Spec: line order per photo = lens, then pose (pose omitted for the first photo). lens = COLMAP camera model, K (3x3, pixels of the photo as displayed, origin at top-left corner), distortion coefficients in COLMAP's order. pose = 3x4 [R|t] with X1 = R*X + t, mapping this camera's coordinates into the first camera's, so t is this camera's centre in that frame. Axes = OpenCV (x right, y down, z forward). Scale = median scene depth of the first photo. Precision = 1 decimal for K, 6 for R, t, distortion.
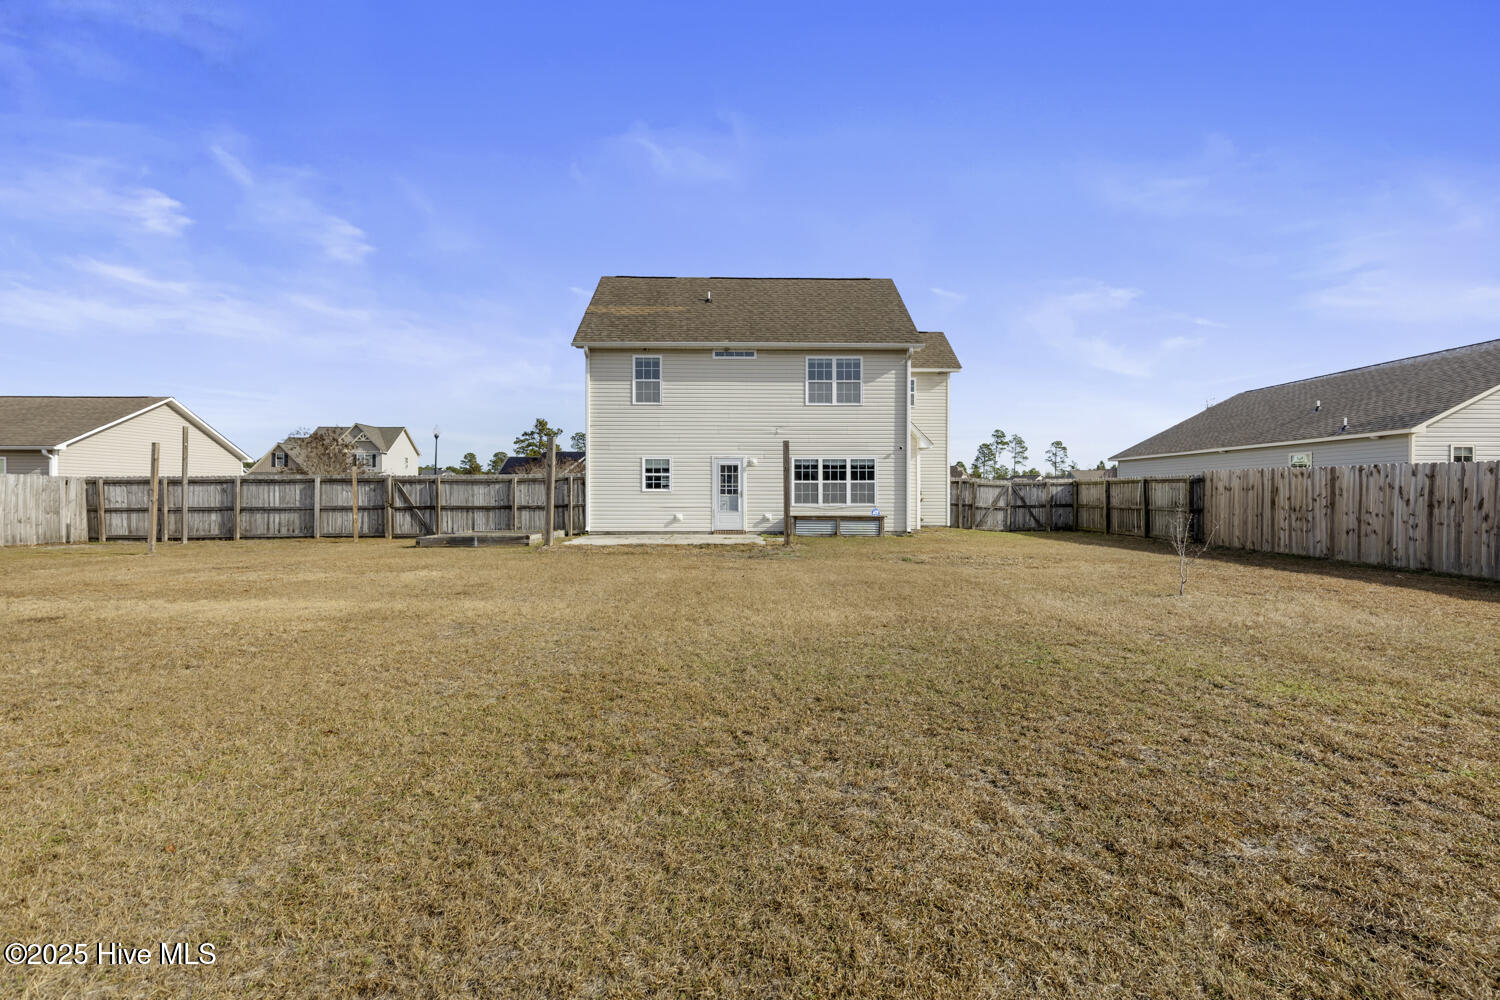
lens RADIAL K [[680.1, 0, 761.4], [0, 680.1, 500.4], [0, 0, 1]] dist [0.002799, 0.000315]
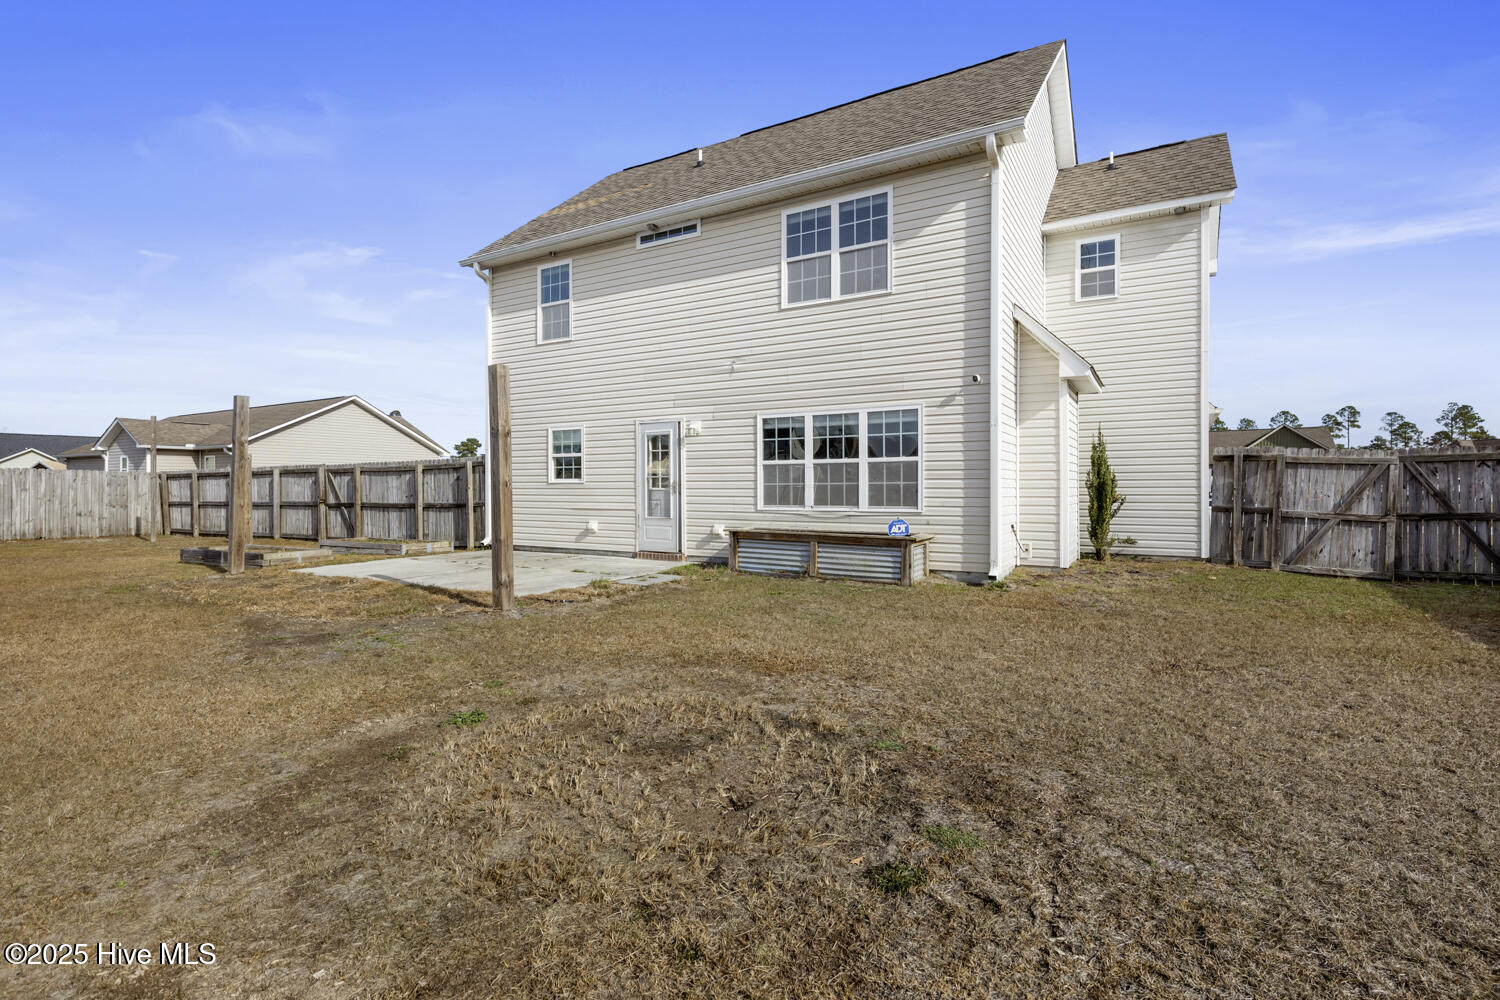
lens RADIAL K [[710.2, 0, 750.5], [0, 710.2, 486.9], [0, 0, 1]] dist [0.001080, 0.000201]
pose [[0.843547, -0.001943, -0.537051, 0.325967], [-0.001317, 0.999983, -0.005685, -0.006155], [0.537053, 0.005503, 0.843530, 0.548142]]
